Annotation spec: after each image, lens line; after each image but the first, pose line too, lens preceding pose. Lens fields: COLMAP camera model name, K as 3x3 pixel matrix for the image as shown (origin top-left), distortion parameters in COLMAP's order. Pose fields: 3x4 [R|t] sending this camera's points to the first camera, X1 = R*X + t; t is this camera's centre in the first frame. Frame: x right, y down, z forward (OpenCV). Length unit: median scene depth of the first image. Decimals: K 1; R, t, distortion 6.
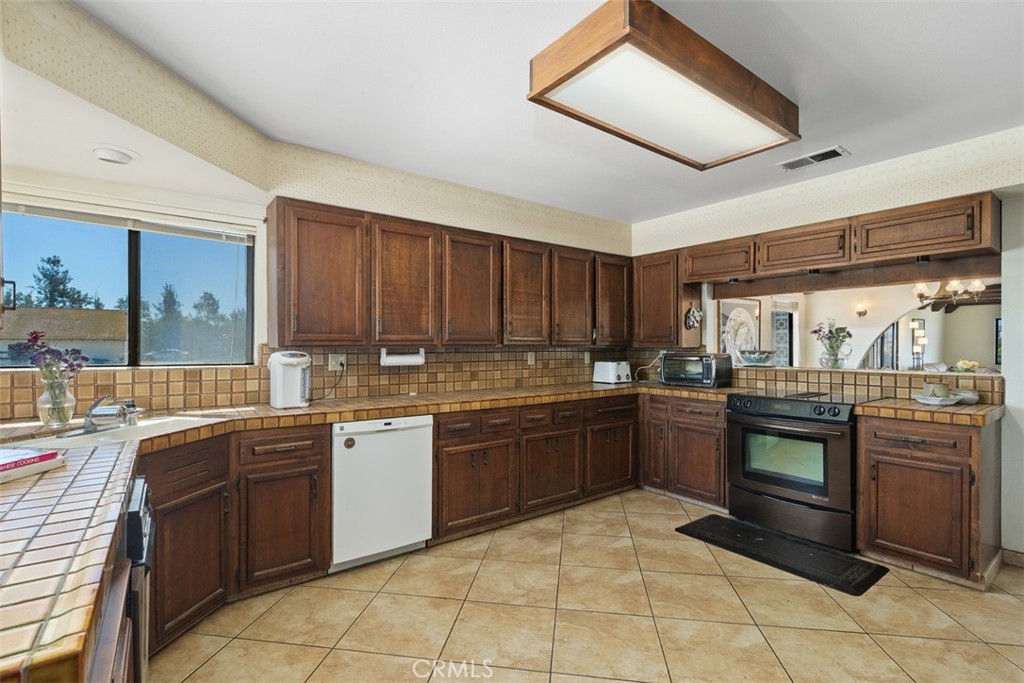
lens RADIAL K [[466.3, 0, 508.5], [0, 466.3, 345.2], [0, 0, 1]] dist [0.002921, 0.001954]
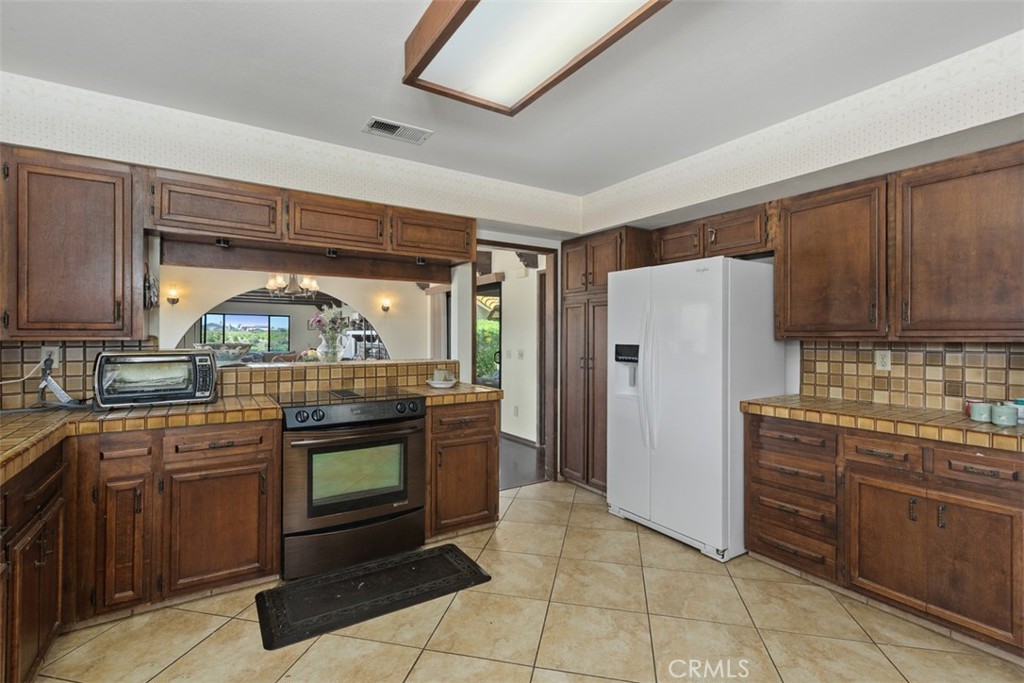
lens RADIAL K [[466.3, 0, 509.5], [0, 466.3, 339.4], [0, 0, 1]] dist [0.002921, 0.001954]
pose [[0.071513, -0.003581, 0.997433, -0.208866], [-0.003750, 0.999986, 0.003859, 0.000399], [-0.997433, -0.004016, 0.071498, 0.654700]]
